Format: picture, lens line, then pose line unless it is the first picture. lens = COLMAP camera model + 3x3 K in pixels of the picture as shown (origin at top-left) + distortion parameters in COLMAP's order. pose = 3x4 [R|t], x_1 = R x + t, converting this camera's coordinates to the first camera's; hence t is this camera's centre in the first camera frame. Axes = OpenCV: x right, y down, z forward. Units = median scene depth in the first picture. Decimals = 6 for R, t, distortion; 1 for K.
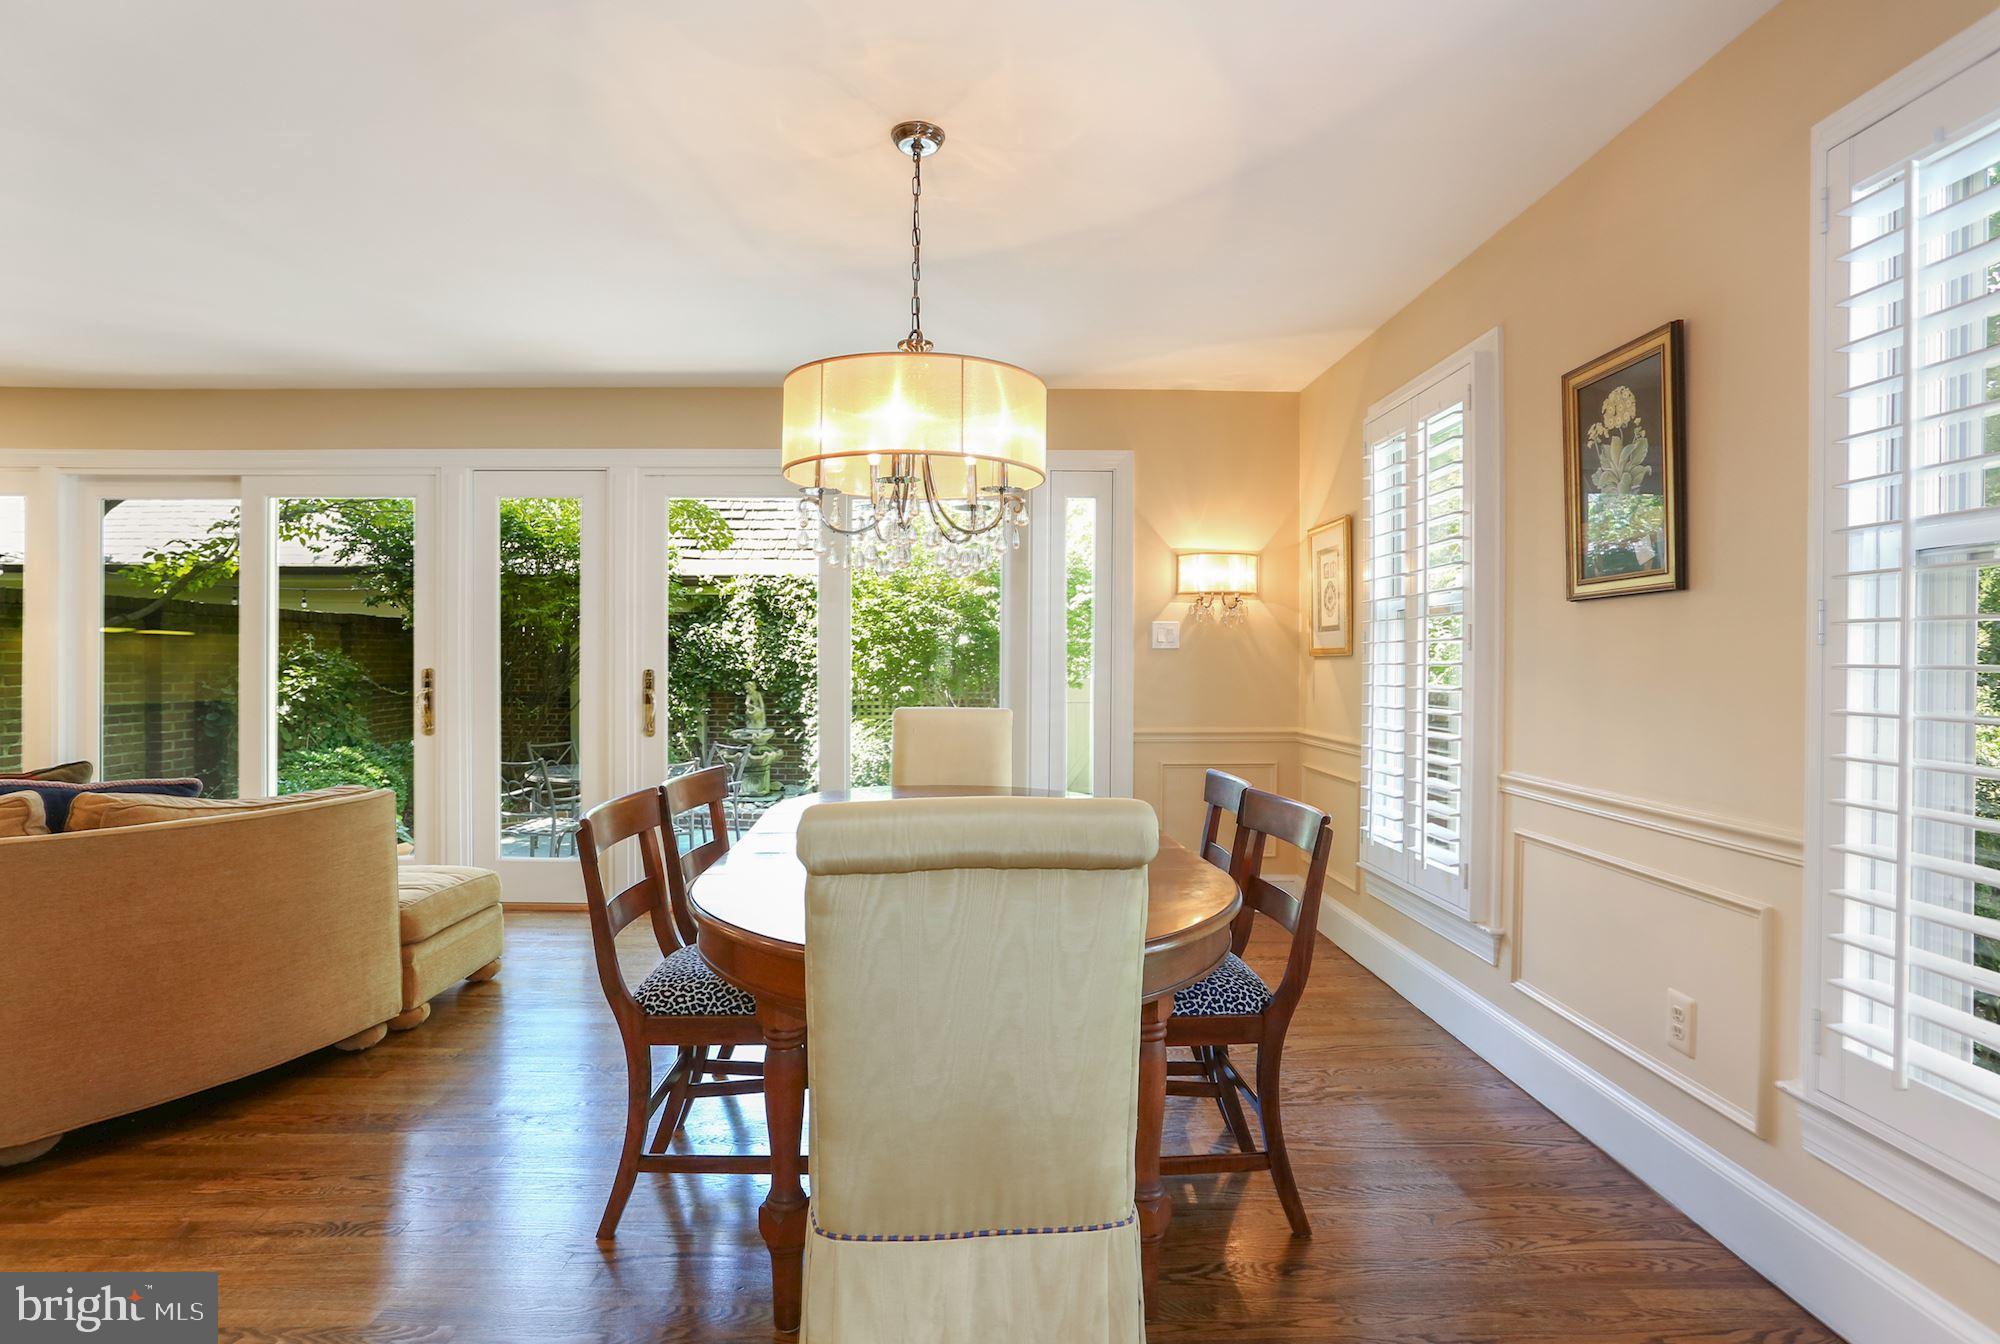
lens RADIAL K [[995.6, 0, 1000.0], [0, 995.6, 672.0], [0, 0, 1]] dist [-0.054256, -0.000074]
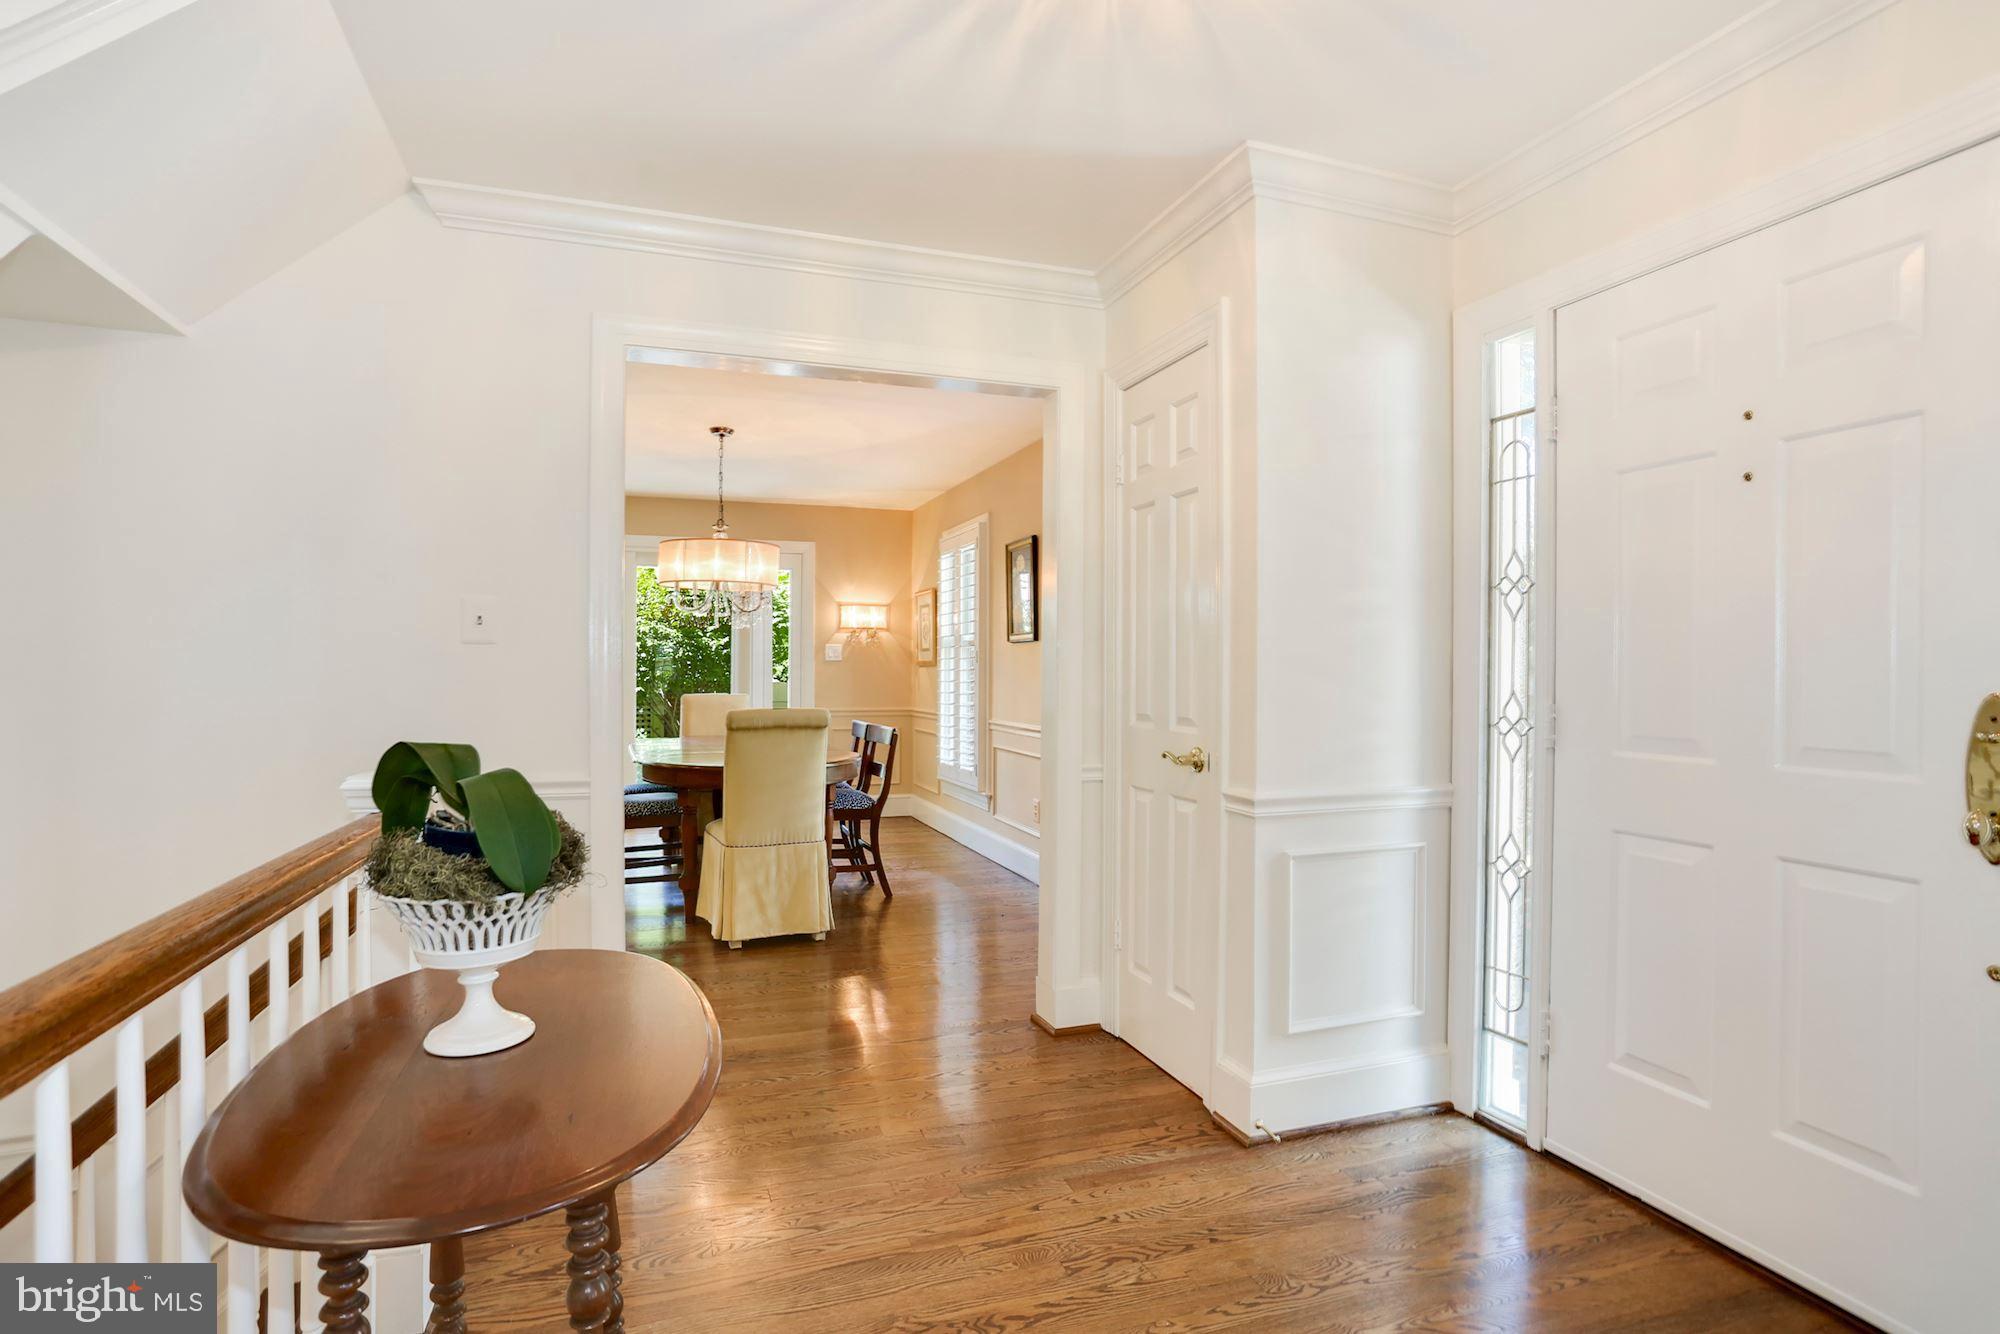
lens RADIAL K [[984.0, 0, 983.3], [0, 984.0, 661.6], [0, 0, 1]] dist [-0.068663, 0.032531]
pose [[0.950888, 0.000223, 0.309535, -0.131110], [0.004545, 0.999882, -0.014682, 0.003856], [-0.309502, 0.015368, 0.950775, -0.812270]]
